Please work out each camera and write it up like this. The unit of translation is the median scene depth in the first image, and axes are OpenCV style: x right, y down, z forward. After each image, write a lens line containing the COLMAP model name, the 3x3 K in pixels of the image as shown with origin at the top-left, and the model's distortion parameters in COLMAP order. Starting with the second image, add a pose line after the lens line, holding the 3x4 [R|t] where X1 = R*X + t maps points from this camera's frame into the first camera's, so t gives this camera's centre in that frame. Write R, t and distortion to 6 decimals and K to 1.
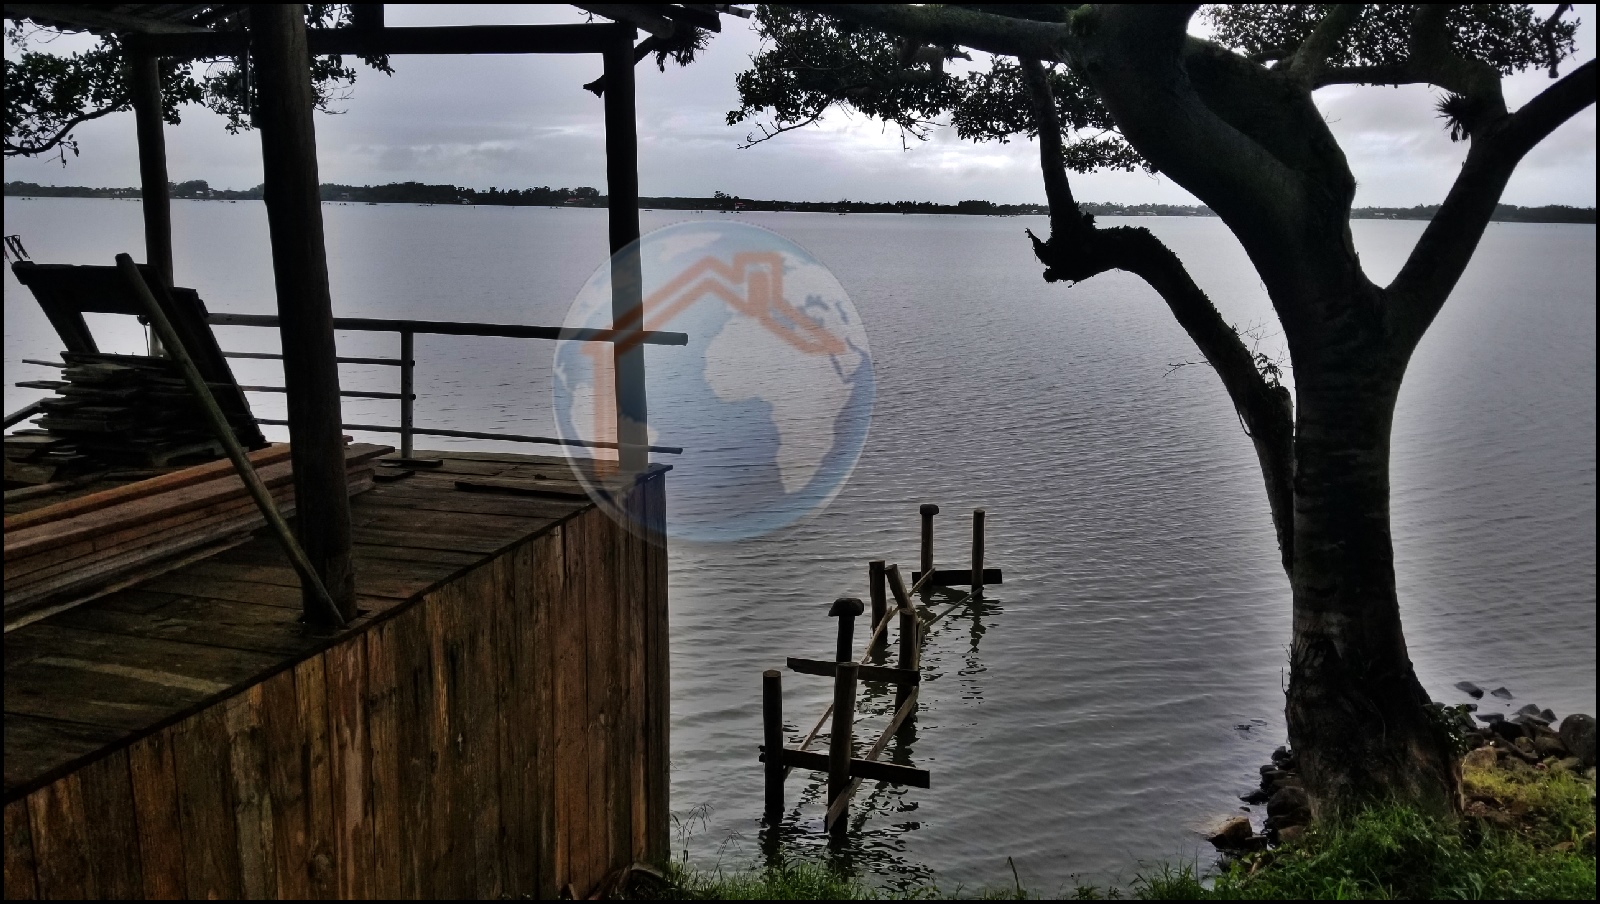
lens RADIAL K [[1242.6, 0, 800.0], [0, 1242.6, 452.0], [0, 0, 1]] dist [0.003034, -0.092934]
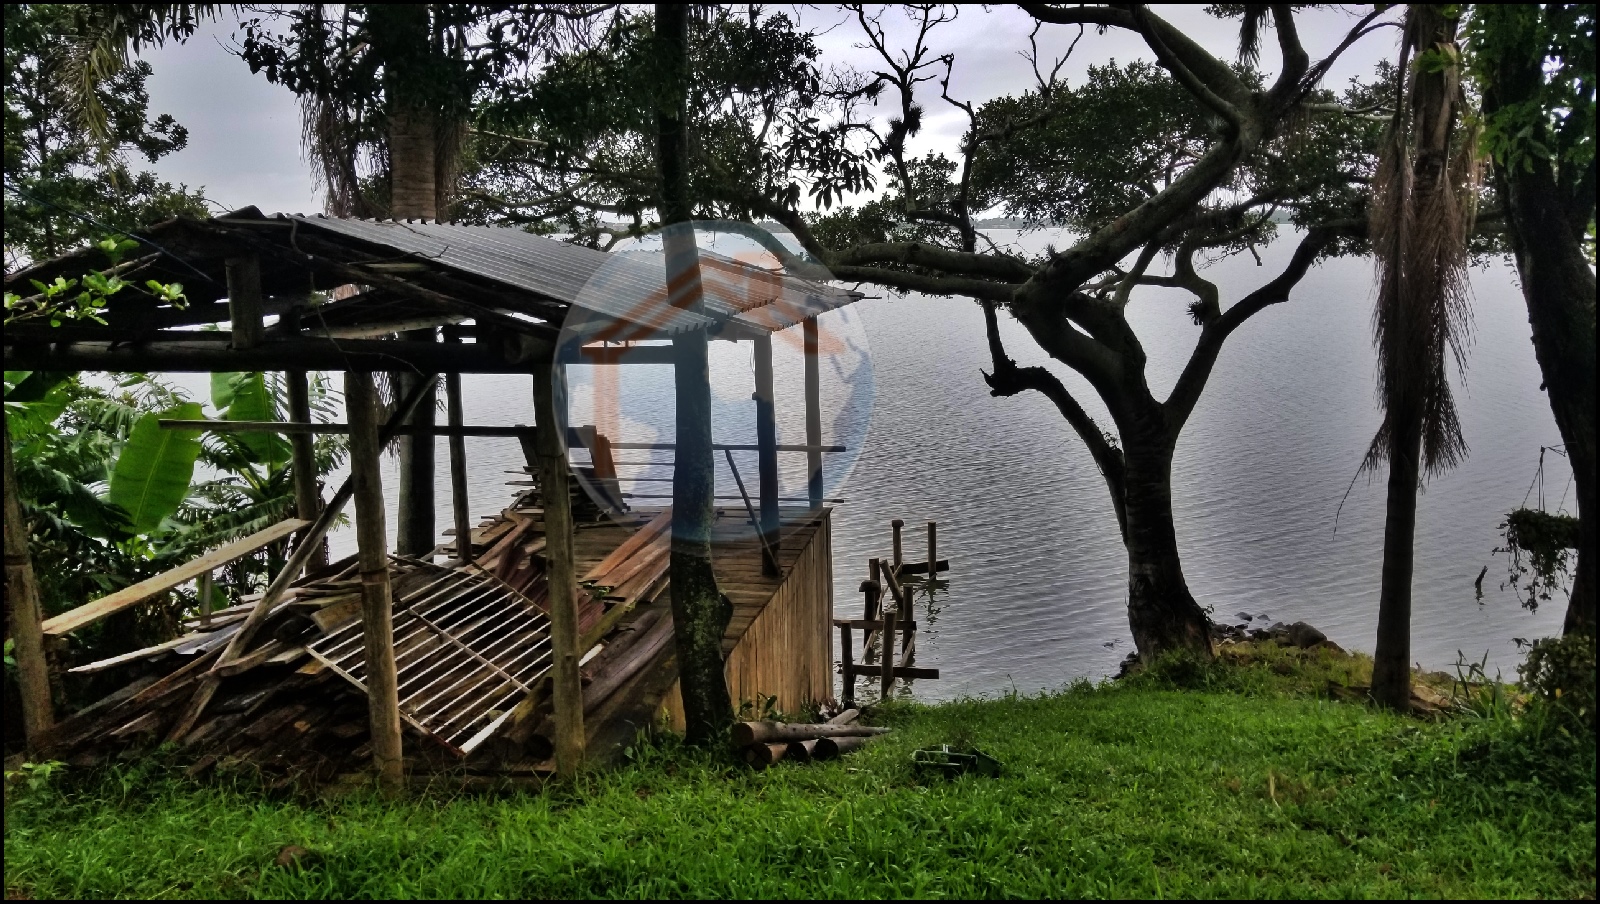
lens RADIAL K [[1242.6, 0, 800.0], [0, 1242.6, 452.0], [0, 0, 1]] dist [0.003034, -0.092934]
pose [[0.993266, -0.046525, 0.106104, -0.295028], [0.048042, 0.998776, -0.011788, -0.048001], [-0.105426, 0.016807, 0.994285, -0.832547]]
